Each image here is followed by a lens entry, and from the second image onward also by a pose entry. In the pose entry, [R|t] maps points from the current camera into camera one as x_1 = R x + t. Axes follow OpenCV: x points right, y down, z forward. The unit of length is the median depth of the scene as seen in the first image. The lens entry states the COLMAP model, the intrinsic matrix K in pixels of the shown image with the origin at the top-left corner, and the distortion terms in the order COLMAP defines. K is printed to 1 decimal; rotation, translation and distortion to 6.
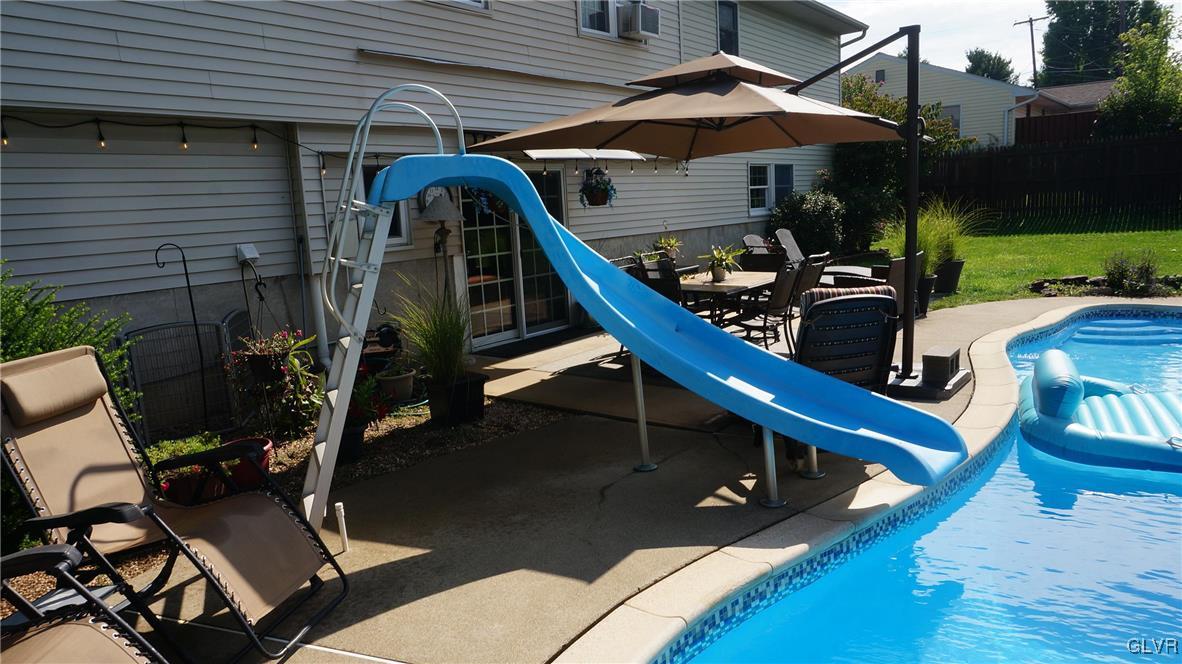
lens RADIAL K [[783.0, 0, 592.8], [0, 783.0, 333.3], [0, 0, 1]] dist [-0.035188, 0.005364]
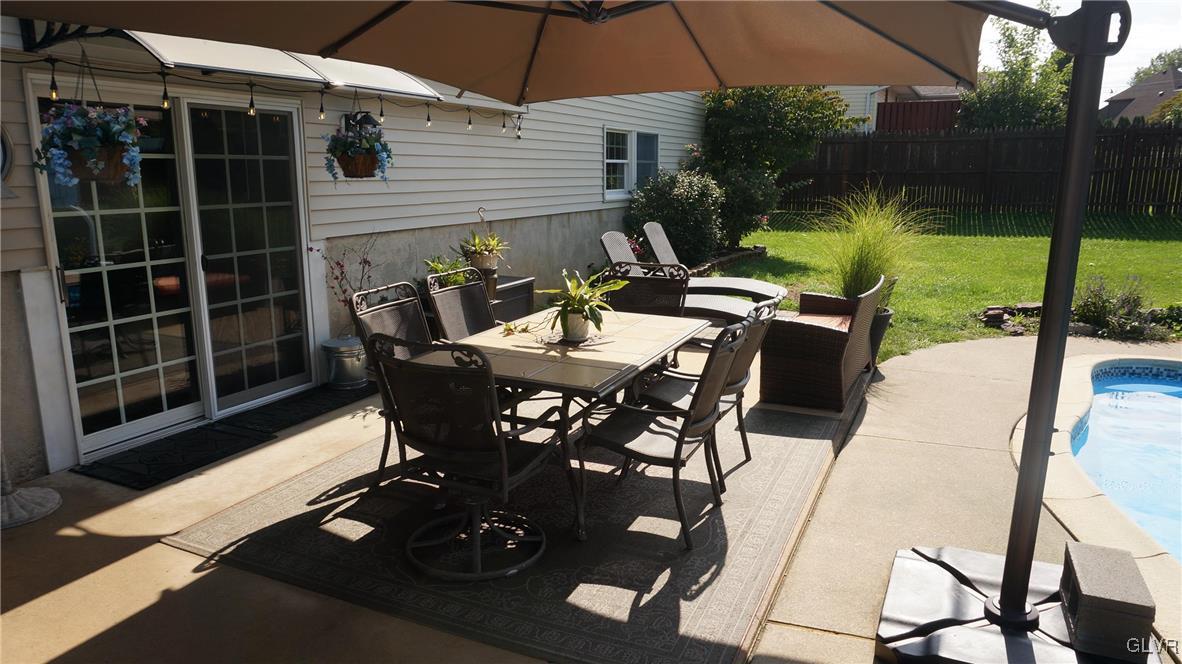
lens RADIAL K [[783.0, 0, 590.6], [0, 783.0, 329.9], [0, 0, 1]] dist [-0.035188, 0.005364]
pose [[0.977605, 0.012332, 0.210087, 0.048088], [-0.018931, 0.999387, 0.029432, -0.066997], [-0.209596, -0.032750, 0.977240, 0.376639]]
